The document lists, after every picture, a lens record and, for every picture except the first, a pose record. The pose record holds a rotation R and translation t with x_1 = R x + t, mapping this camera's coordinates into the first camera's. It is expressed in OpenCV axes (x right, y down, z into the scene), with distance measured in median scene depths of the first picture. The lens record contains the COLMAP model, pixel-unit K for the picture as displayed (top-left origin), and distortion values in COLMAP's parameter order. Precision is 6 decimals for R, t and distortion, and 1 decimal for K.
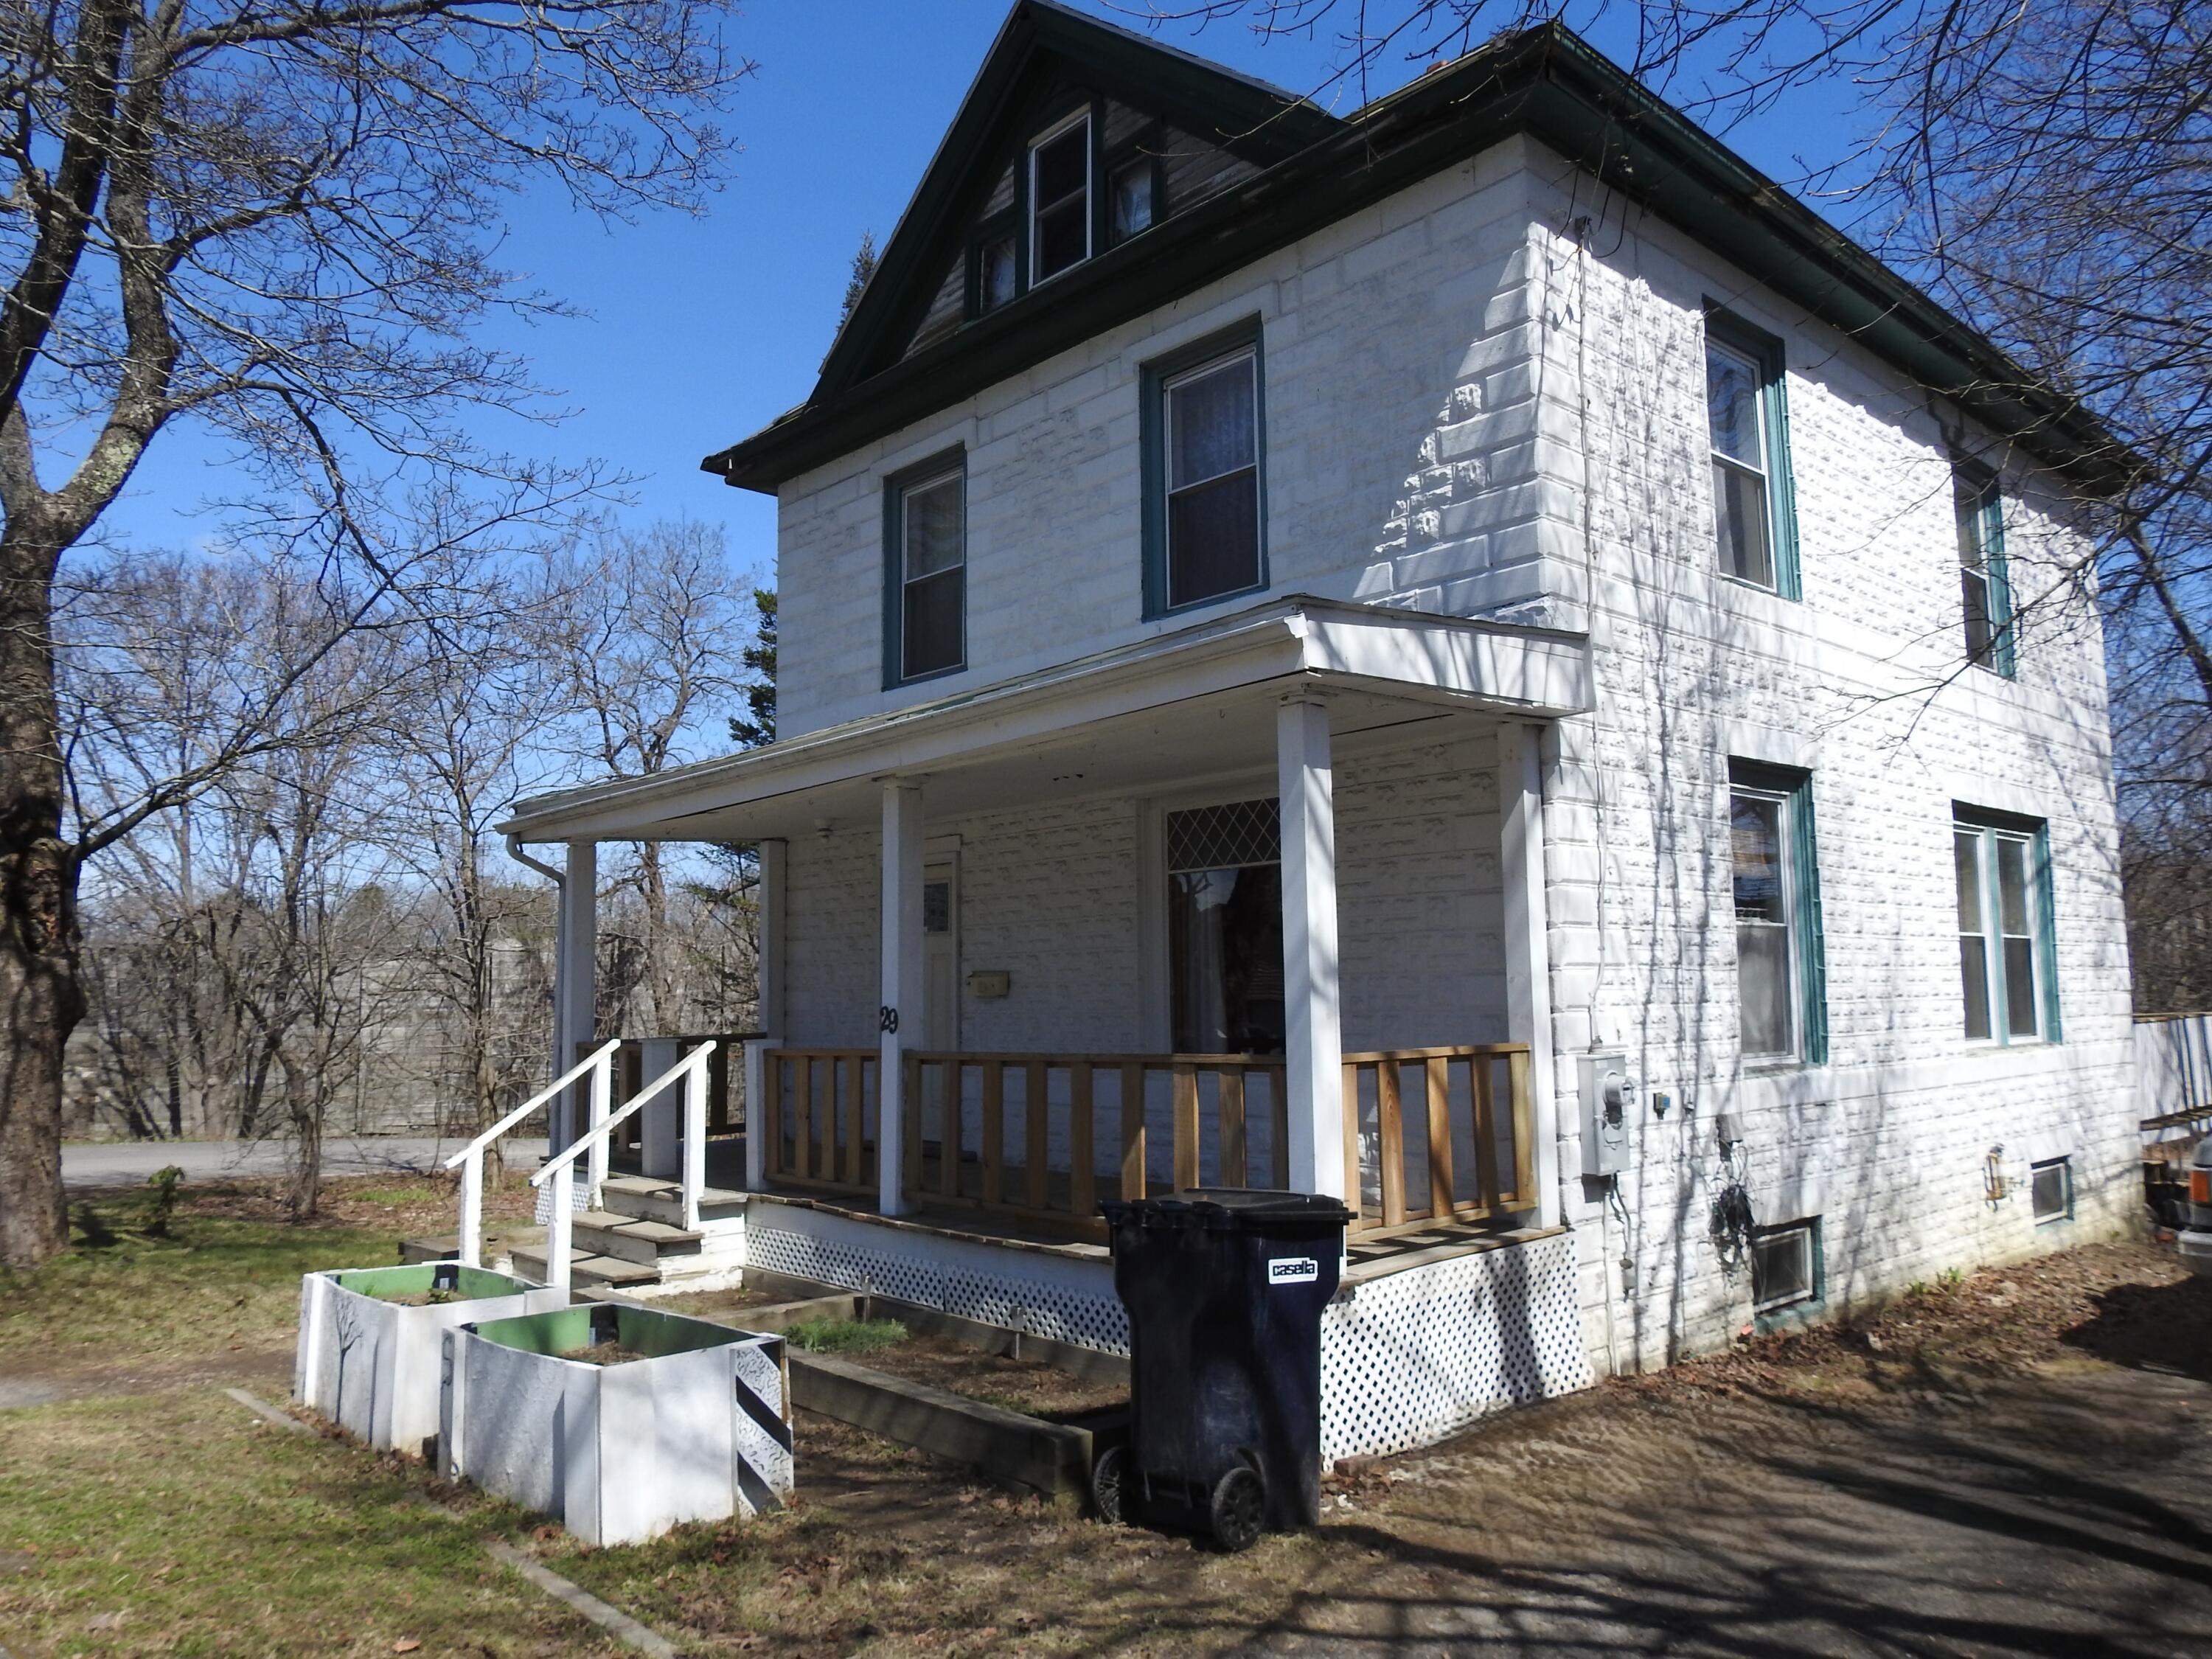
lens RADIAL K [[1572.5, 0, 1101.8], [0, 1572.5, 832.8], [0, 0, 1]] dist [0.002835, 0.003988]
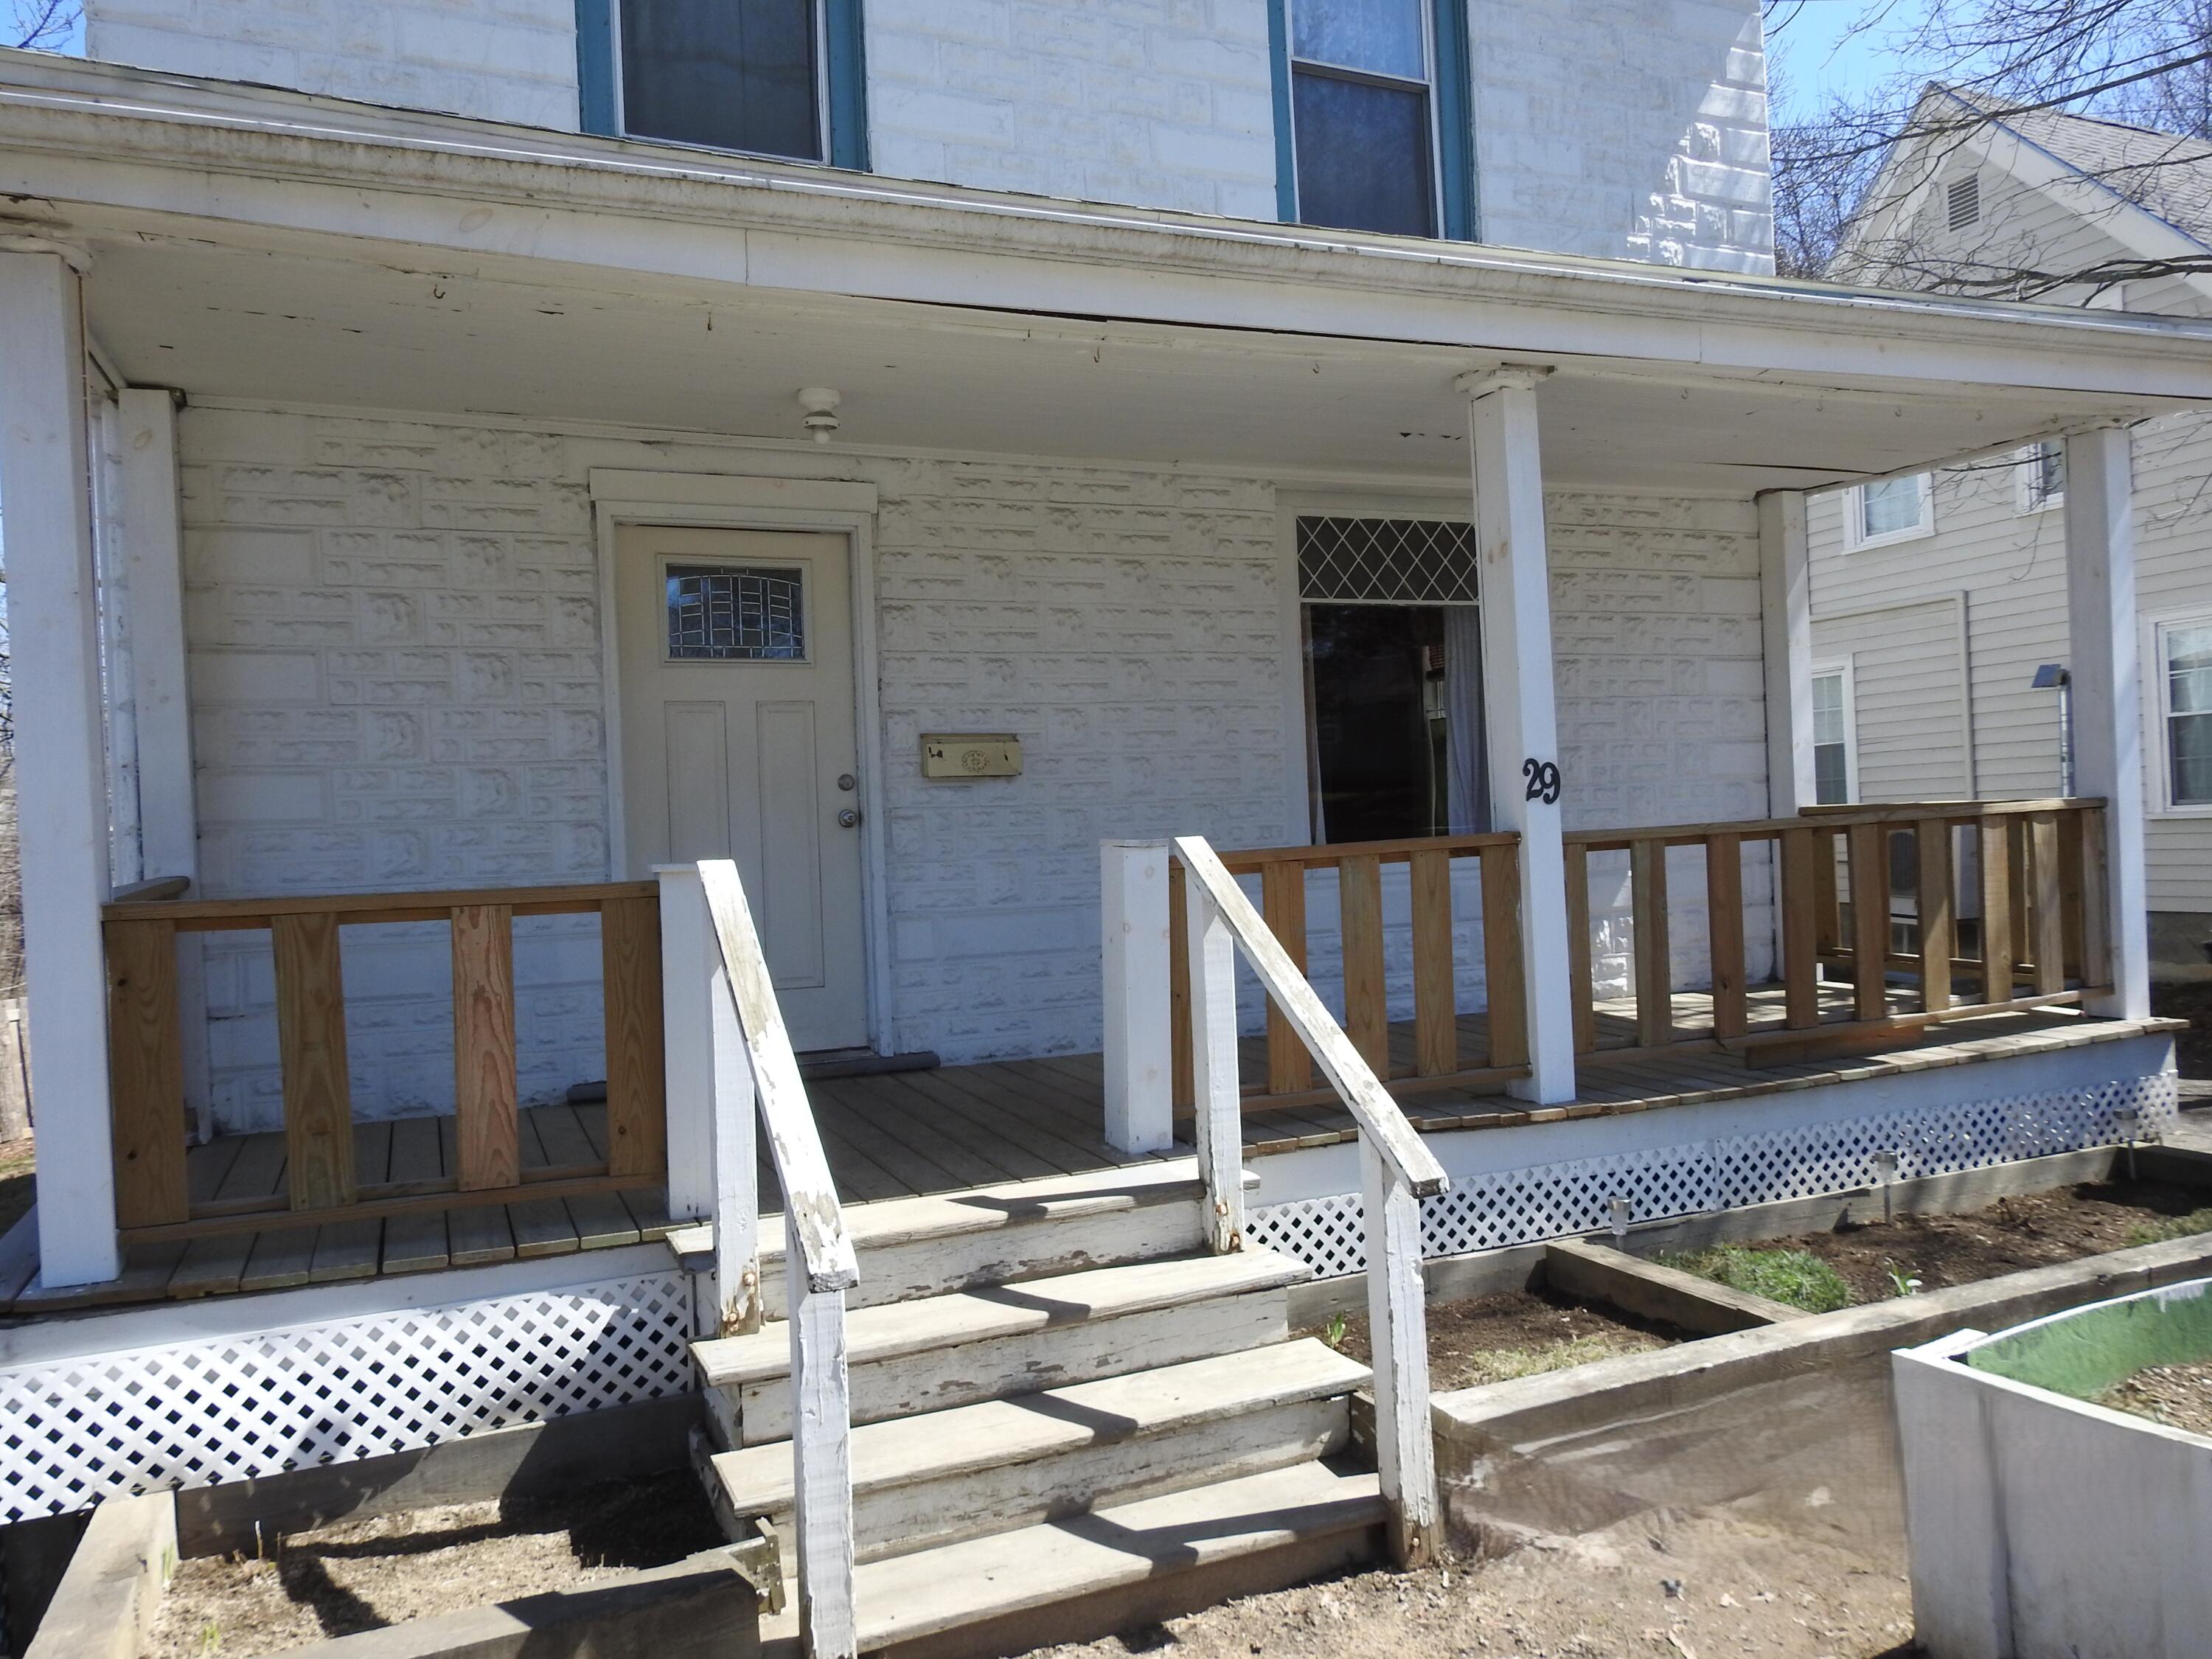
lens RADIAL K [[1572.5, 0, 1101.0], [0, 1572.5, 821.1], [0, 0, 1]] dist [0.002835, 0.003988]
pose [[0.322472, 0.002636, 0.946575, -0.765140], [-0.058693, 0.998128, 0.017216, 0.136966], [-0.944757, -0.061109, 0.322023, 0.989520]]
